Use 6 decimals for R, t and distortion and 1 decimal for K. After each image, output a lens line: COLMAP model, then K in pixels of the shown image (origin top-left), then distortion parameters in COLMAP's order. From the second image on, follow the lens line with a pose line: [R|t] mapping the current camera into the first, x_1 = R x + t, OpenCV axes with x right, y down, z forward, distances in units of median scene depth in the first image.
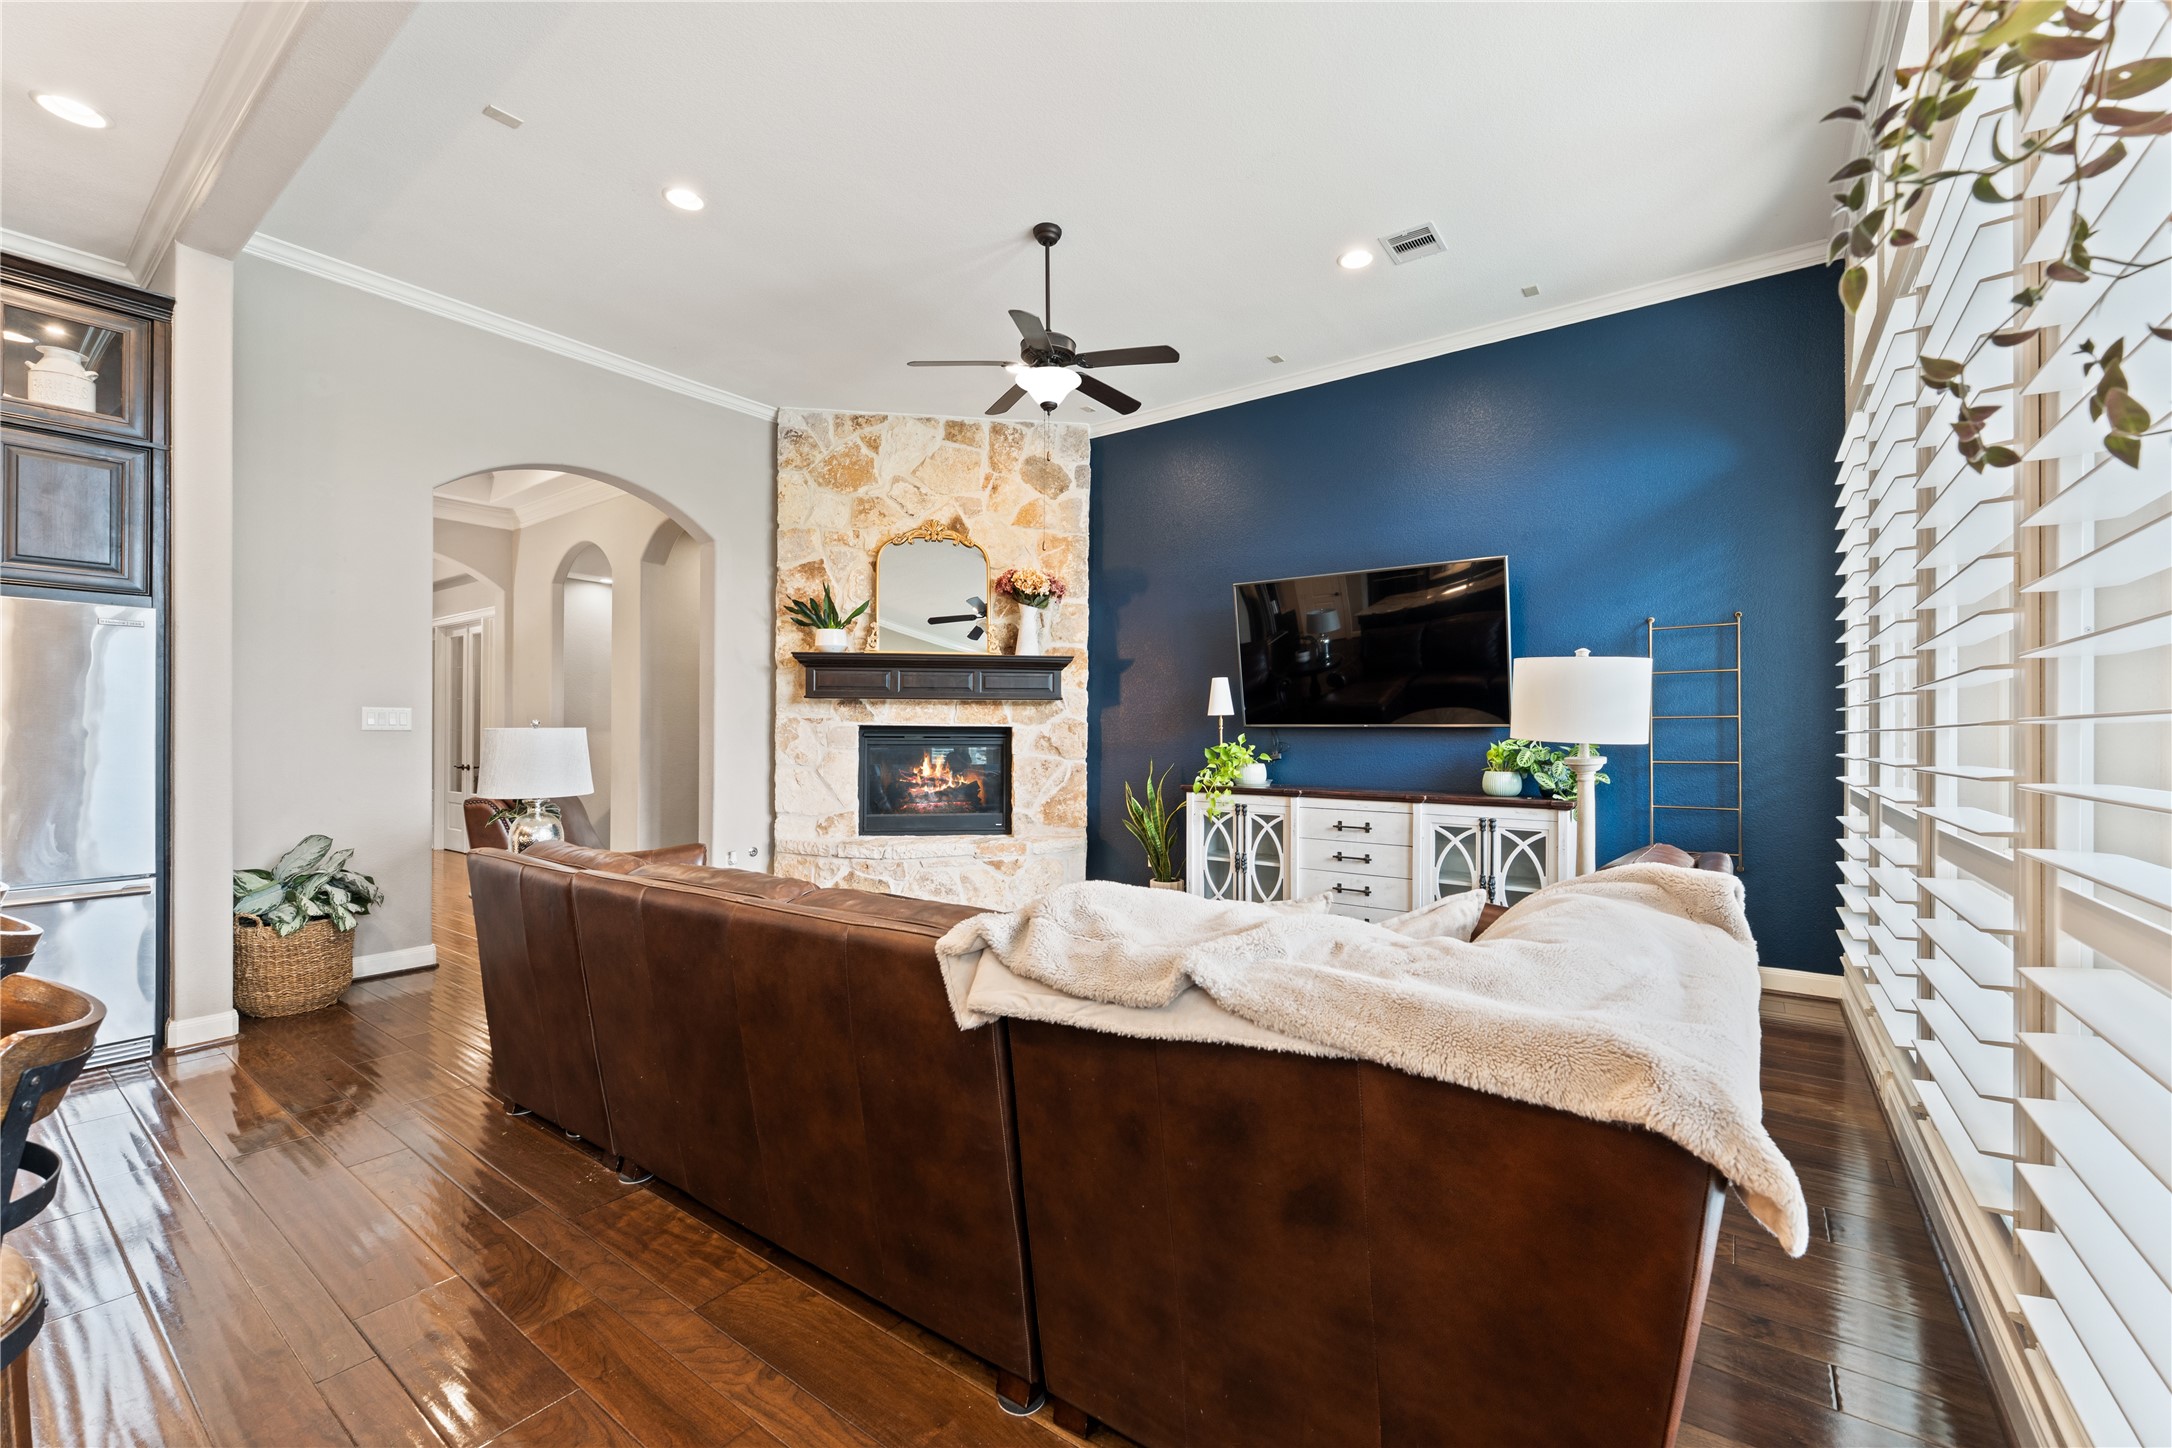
lens RADIAL K [[879.7, 0, 1079.9], [0, 879.7, 735.9], [0, 0, 1]] dist [0.002103, -0.000047]
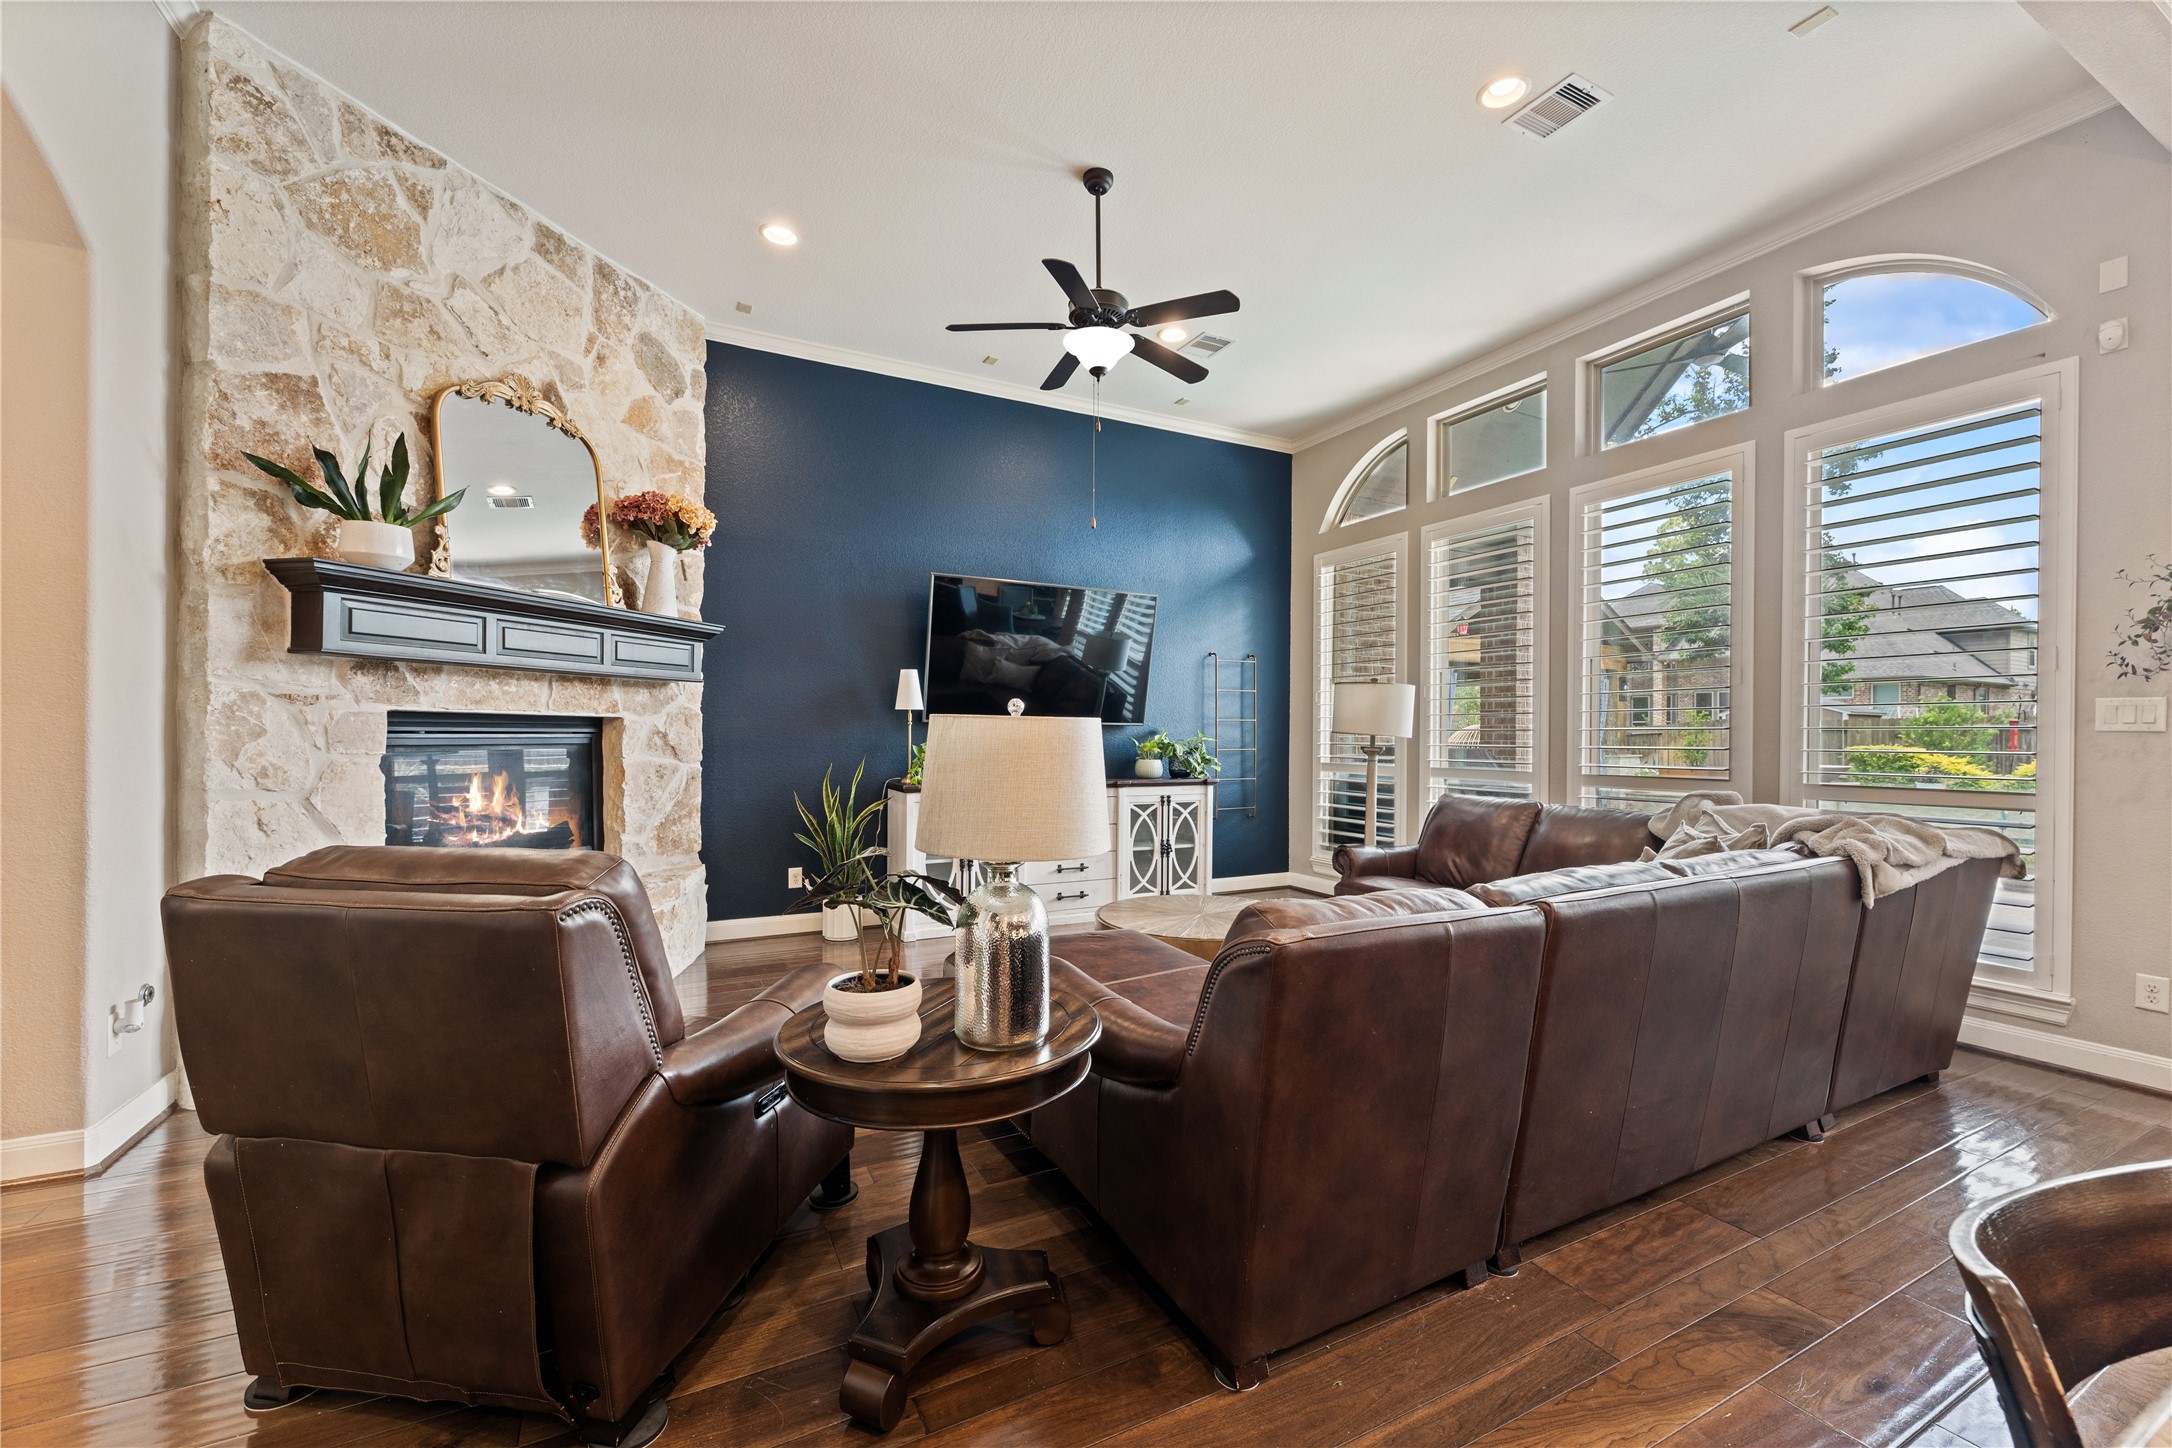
lens RADIAL K [[879.7, 0, 1076.5], [0, 879.7, 727.3], [0, 0, 1]] dist [0.002103, -0.000047]
pose [[0.440470, 0.003104, 0.897762, -0.548020], [-0.005359, 0.999985, -0.000828, -0.004005], [-0.897752, -0.004447, 0.440480, 0.389886]]
